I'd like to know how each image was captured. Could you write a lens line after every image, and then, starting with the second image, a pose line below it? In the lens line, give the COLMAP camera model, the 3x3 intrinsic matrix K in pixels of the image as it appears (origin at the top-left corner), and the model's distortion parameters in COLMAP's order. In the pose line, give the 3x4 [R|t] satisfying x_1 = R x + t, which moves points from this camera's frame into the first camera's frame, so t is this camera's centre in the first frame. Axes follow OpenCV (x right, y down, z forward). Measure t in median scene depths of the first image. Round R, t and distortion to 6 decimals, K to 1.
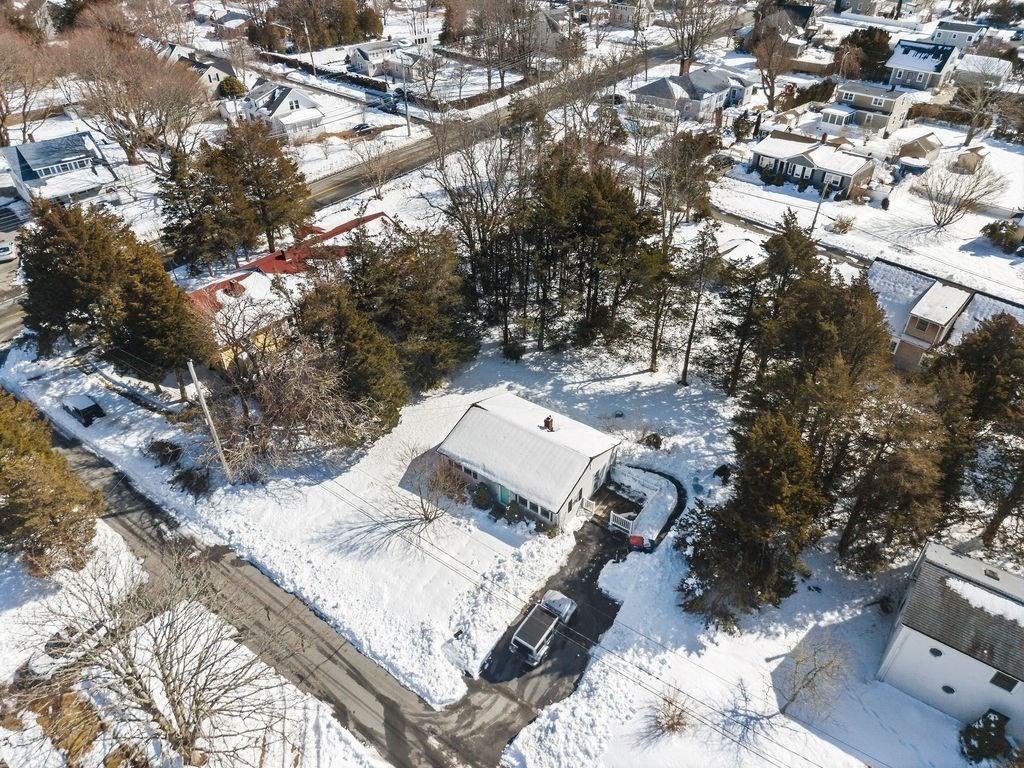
lens RADIAL K [[686.4, 0, 509.3], [0, 686.4, 379.4], [0, 0, 1]] dist [0.020762, -0.015726]
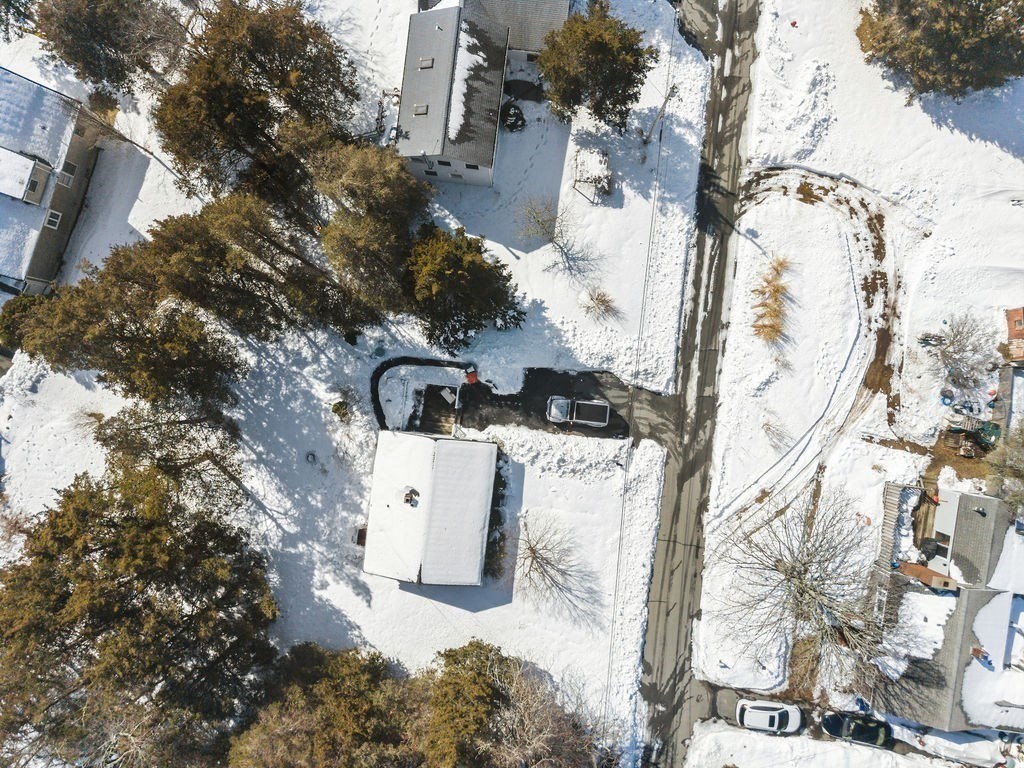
lens RADIAL K [[690.8, 0, 509.3], [0, 690.8, 384.9], [0, 0, 1]] dist [0.030336, -0.037369]
pose [[-0.491200, -0.870937, 0.013806, 0.103487], [0.526715, -0.284364, 0.801067, -0.544150], [-0.693753, 0.400756, 0.598415, 0.212831]]
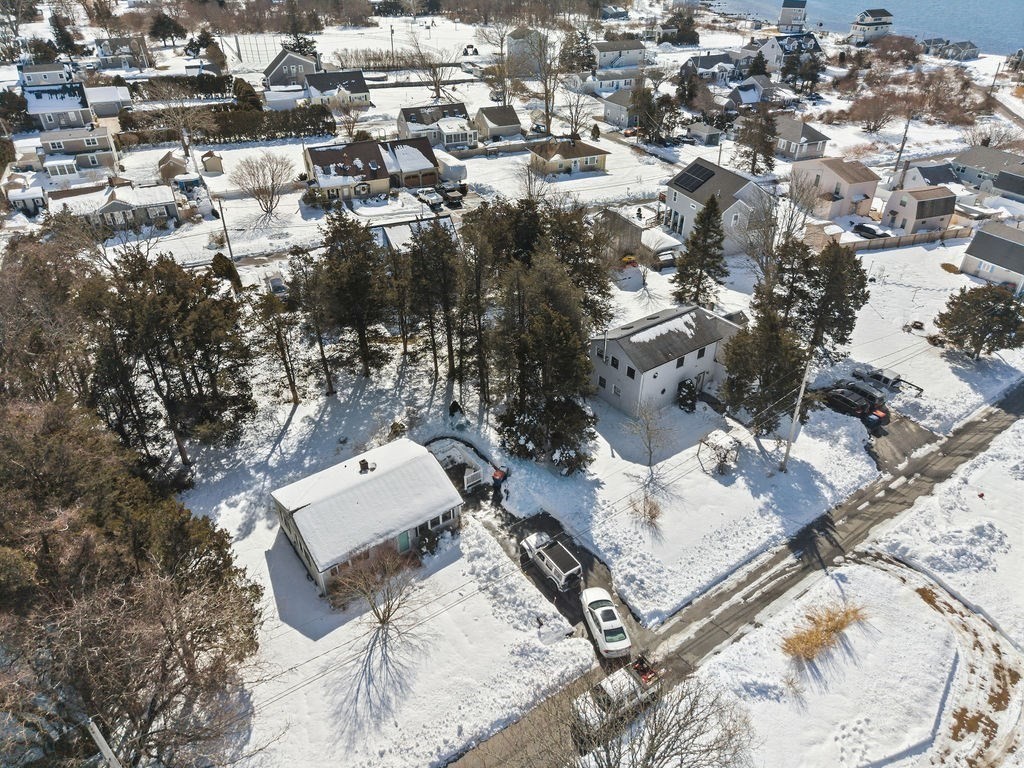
lens RADIAL K [[686.4, 0, 509.3], [0, 686.4, 379.4], [0, 0, 1]] dist [0.020762, -0.015726]
pose [[0.313409, -0.518820, 0.795362, -0.524569], [0.557826, 0.778405, 0.287951, -0.174458], [-0.768509, 0.353427, 0.533370, 0.252242]]
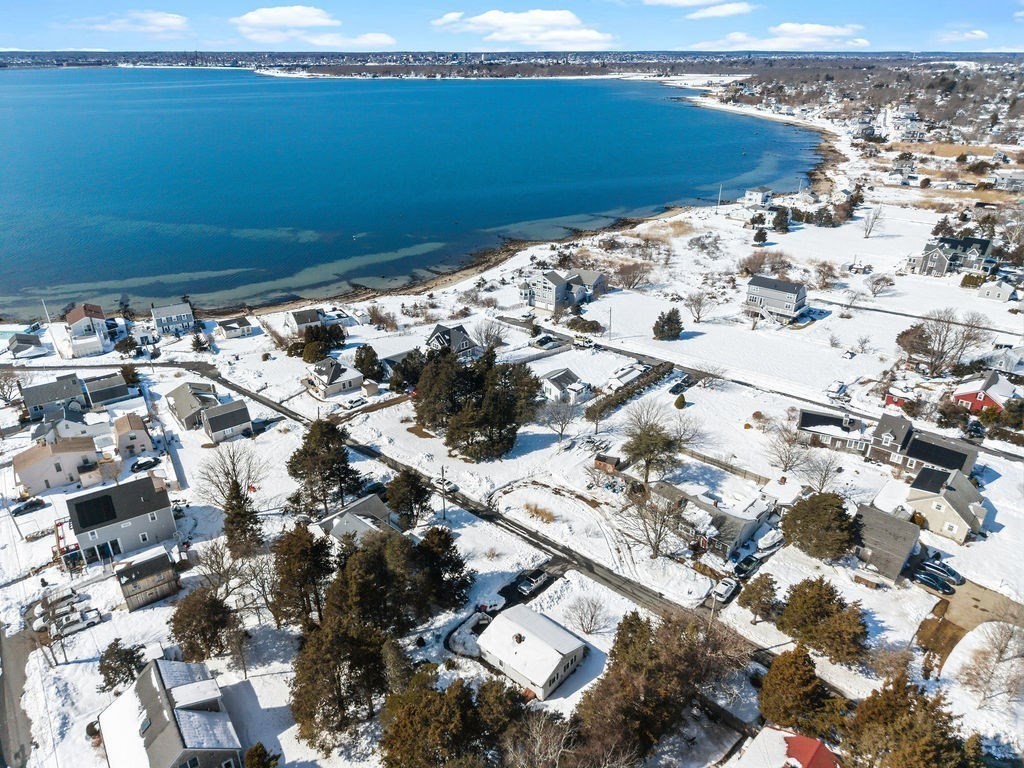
lens RADIAL K [[686.4, 0, 509.3], [0, 686.4, 379.4], [0, 0, 1]] dist [0.020762, -0.015726]
pose [[-0.995363, -0.040162, 0.087406, -0.036458], [0.057642, 0.478417, 0.876239, -1.548130], [-0.077008, 0.877214, -0.473884, 1.117439]]
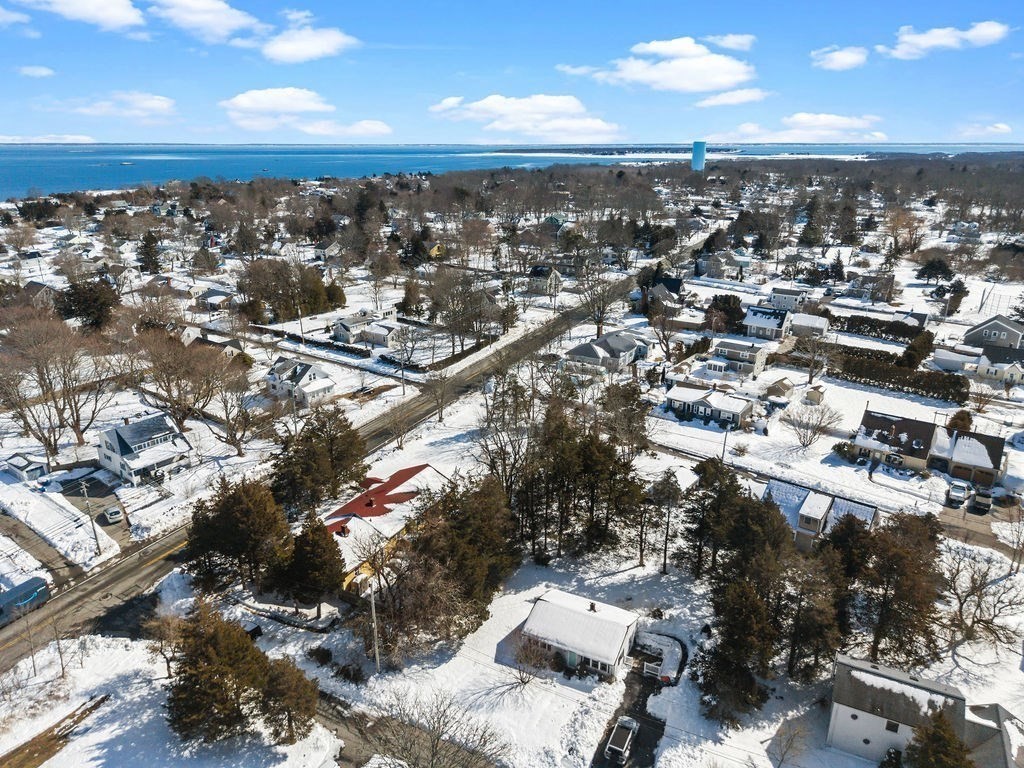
lens RADIAL K [[690.8, 0, 509.3], [0, 690.8, 384.9], [0, 0, 1]] dist [0.030336, -0.037369]
pose [[0.987981, -0.047023, 0.147251, -0.288248], [0.087566, 0.955271, -0.282470, 0.012340], [-0.127382, 0.291969, 0.947907, -0.497233]]
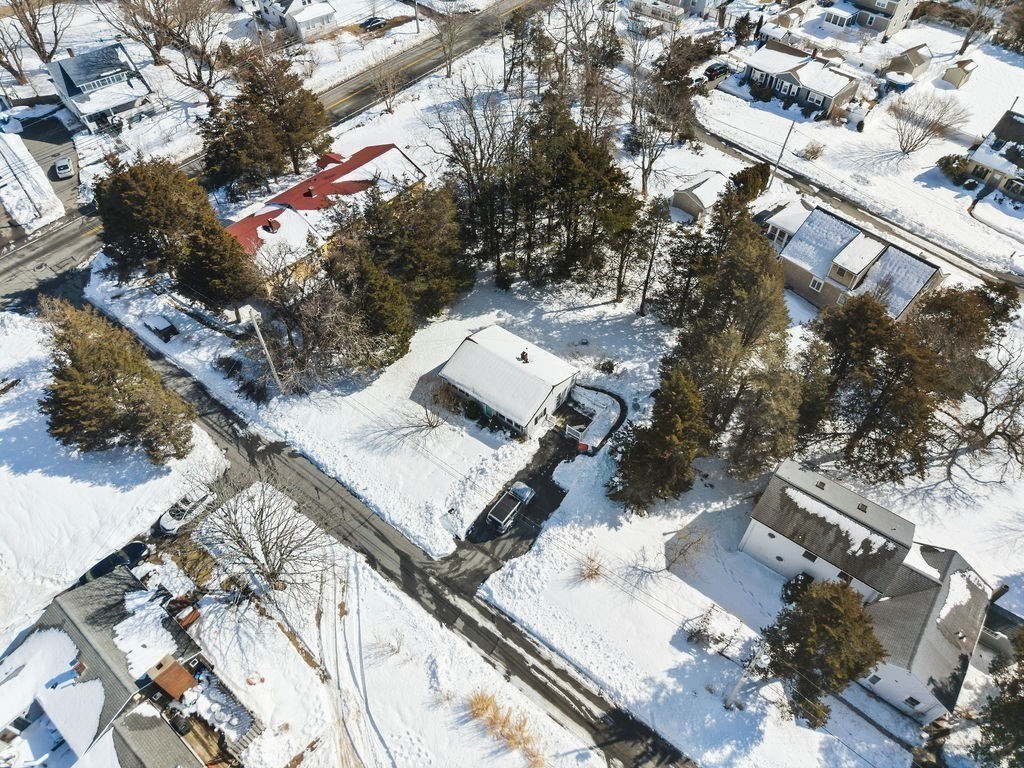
lens RADIAL K [[686.4, 0, 509.3], [0, 686.4, 379.4], [0, 0, 1]] dist [0.020762, -0.015726]
pose [[0.999499, 0.025062, -0.019309, 0.049665], [-0.020278, 0.975949, 0.217056, -0.153706], [0.024285, -0.216556, 0.975968, -0.244444]]
